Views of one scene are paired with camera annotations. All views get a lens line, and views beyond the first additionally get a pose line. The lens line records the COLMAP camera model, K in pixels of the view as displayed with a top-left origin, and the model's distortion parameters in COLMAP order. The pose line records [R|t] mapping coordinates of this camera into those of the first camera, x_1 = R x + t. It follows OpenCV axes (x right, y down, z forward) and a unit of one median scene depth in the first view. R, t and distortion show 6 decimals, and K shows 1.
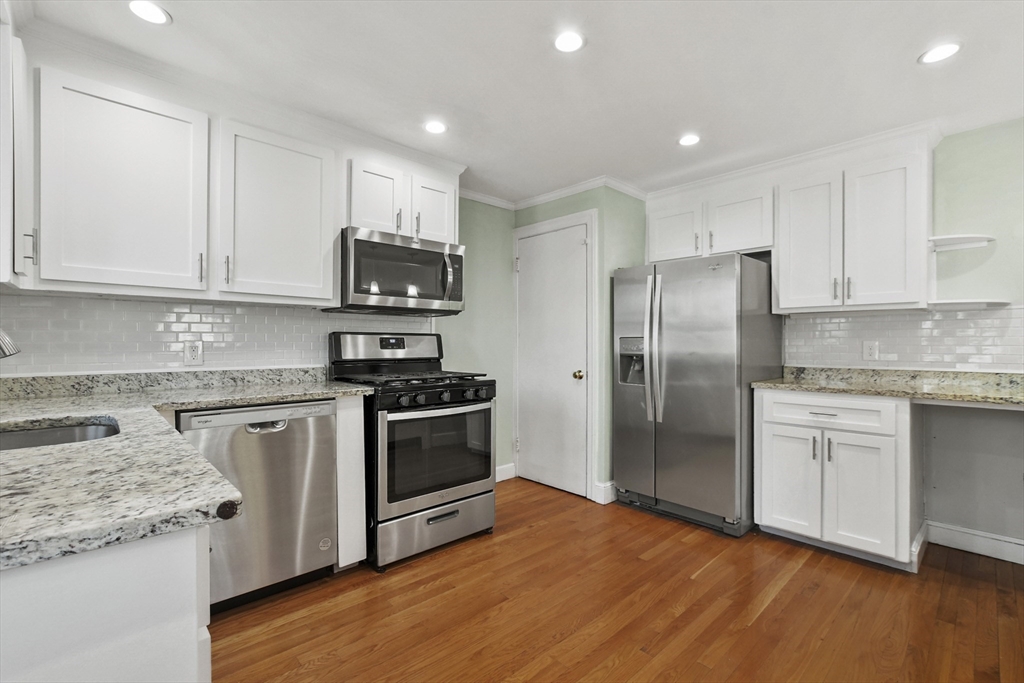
lens RADIAL K [[452.8, 0, 511.9], [0, 452.8, 342.8], [0, 0, 1]] dist [-0.007074, 0.000974]
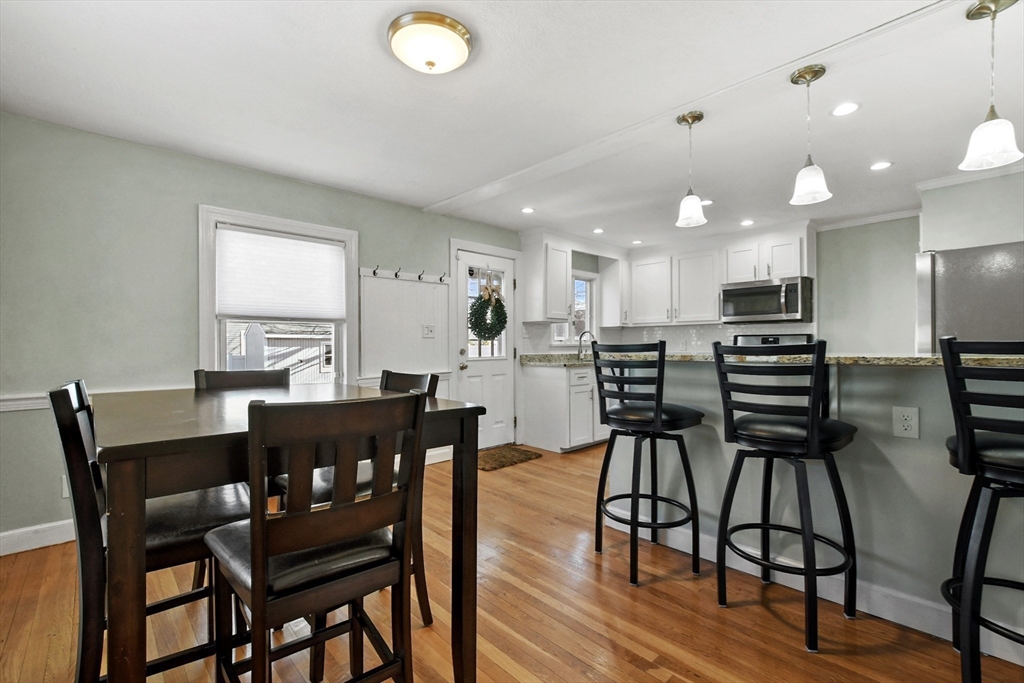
lens RADIAL K [[452.8, 0, 511.9], [0, 452.8, 342.8], [0, 0, 1]] dist [-0.007074, 0.000974]
pose [[0.007063, -0.004755, -0.999964, 1.553950], [0.006325, 0.999969, -0.004710, 0.011456], [0.999955, -0.006292, 0.007093, 0.029312]]
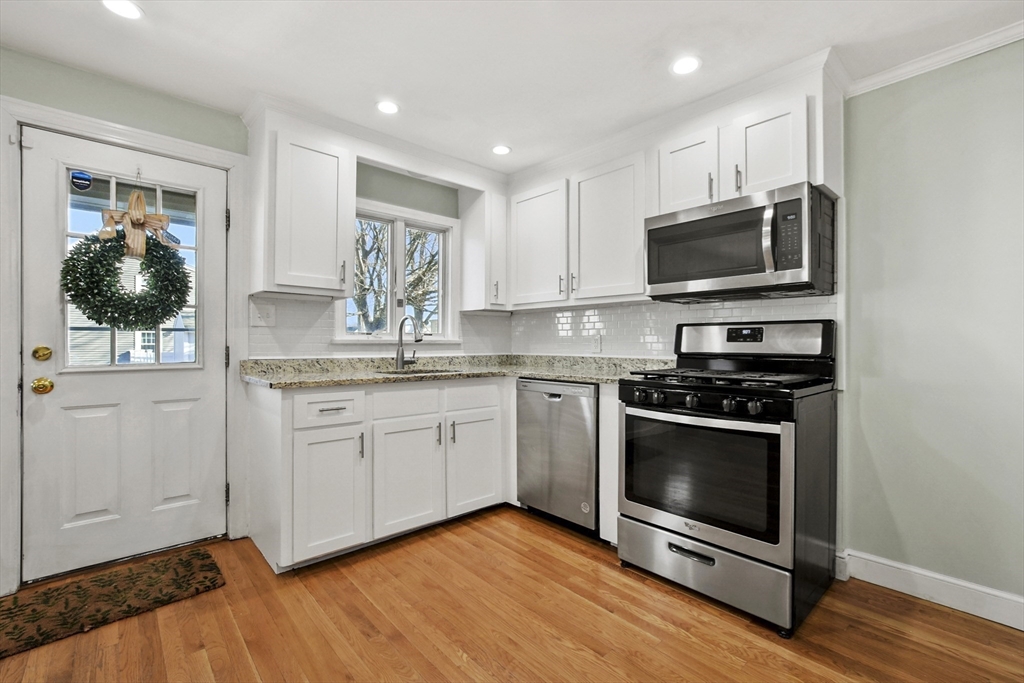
lens RADIAL K [[452.8, 0, 511.9], [0, 452.8, 342.8], [0, 0, 1]] dist [-0.007074, 0.000974]
pose [[-0.020109, -0.001114, -0.999797, 0.603009], [0.000129, 0.999999, -0.001117, 0.017958], [0.999798, -0.000151, -0.020109, 0.664682]]
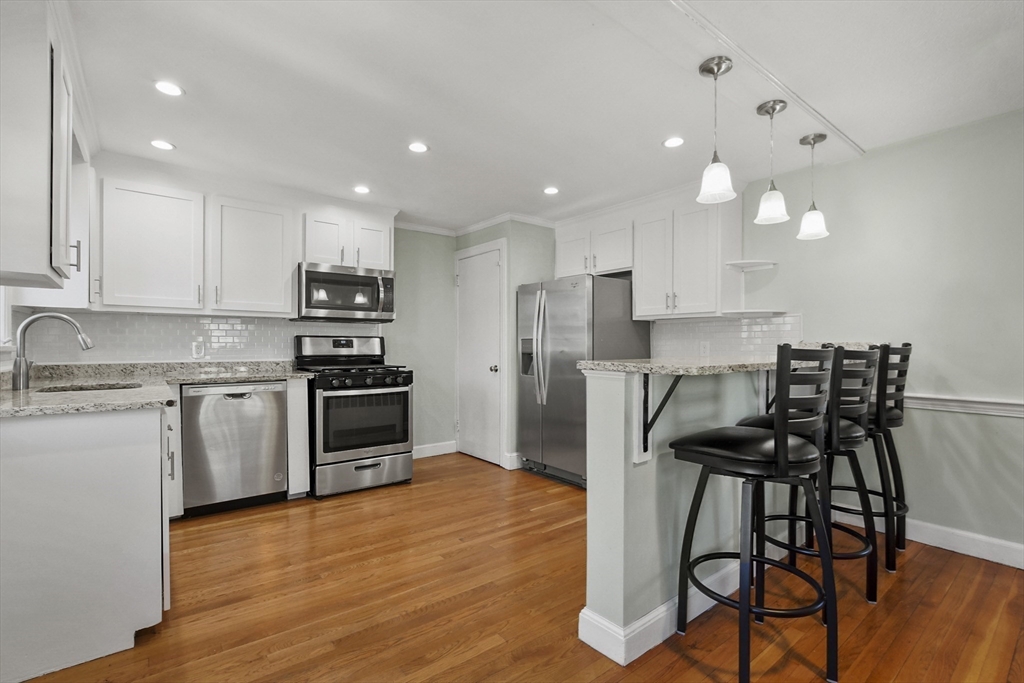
lens RADIAL K [[463.1, 0, 508.0], [0, 463.1, 347.5], [0, 0, 1]] dist [-0.004003, -0.000090]
pose [[0.996309, -0.000209, -0.085836, 0.382984], [0.000583, 0.999990, 0.004325, 0.007463], [0.085834, -0.004359, 0.996300, -0.372032]]
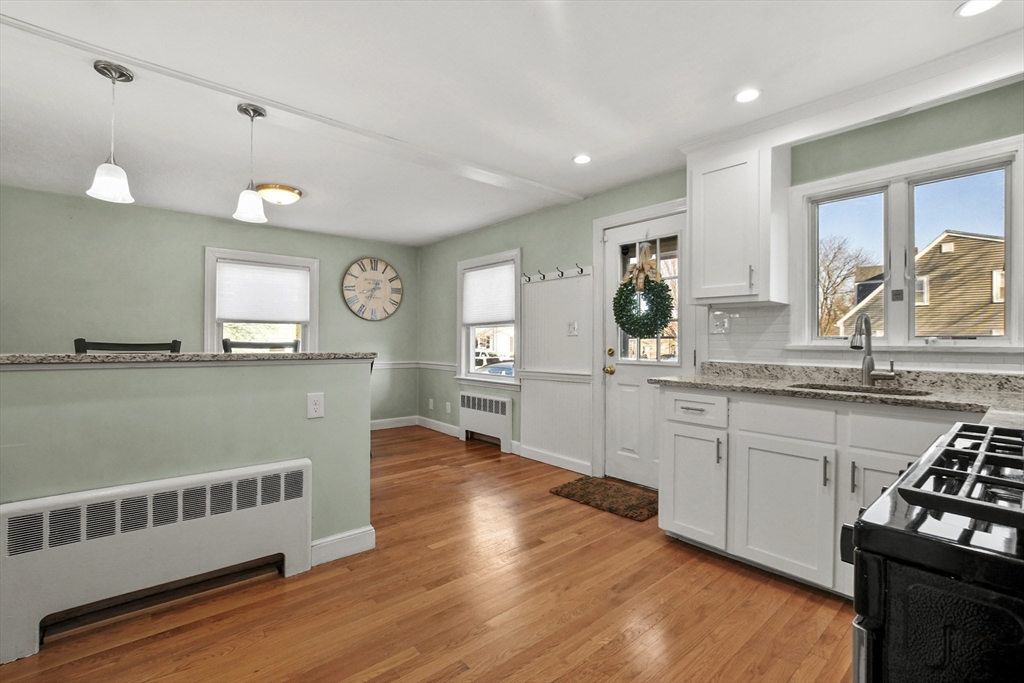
lens RADIAL K [[453.7, 0, 508.0], [0, 453.7, 338.0], [0, 0, 1]] dist [-0.001070, 0.000412]
pose [[-0.998866, -0.007288, 0.047055, 0.108563], [-0.007714, 0.999931, -0.008868, 0.006808], [-0.046987, -0.009221, -0.998853, 1.253749]]
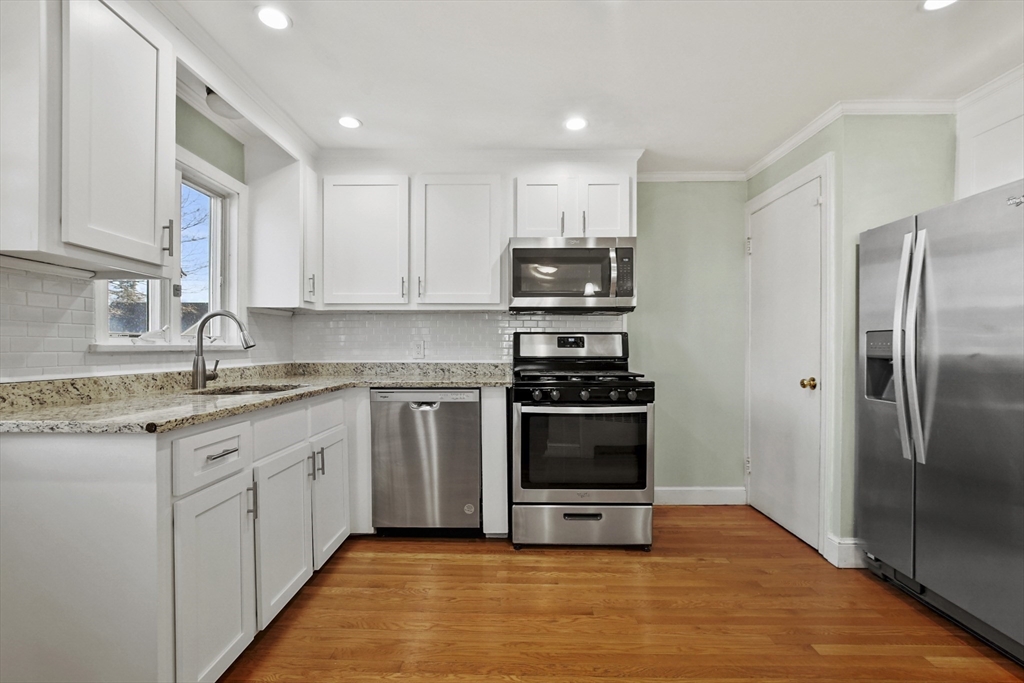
lens RADIAL K [[452.3, 0, 509.6], [0, 452.3, 351.0], [0, 0, 1]] dist [-0.011870, 0.000945]
pose [[0.721660, 0.005224, -0.692228, 0.390801], [0.001816, 0.999954, 0.009439, 0.012493], [0.692245, -0.008068, 0.721617, 0.169602]]
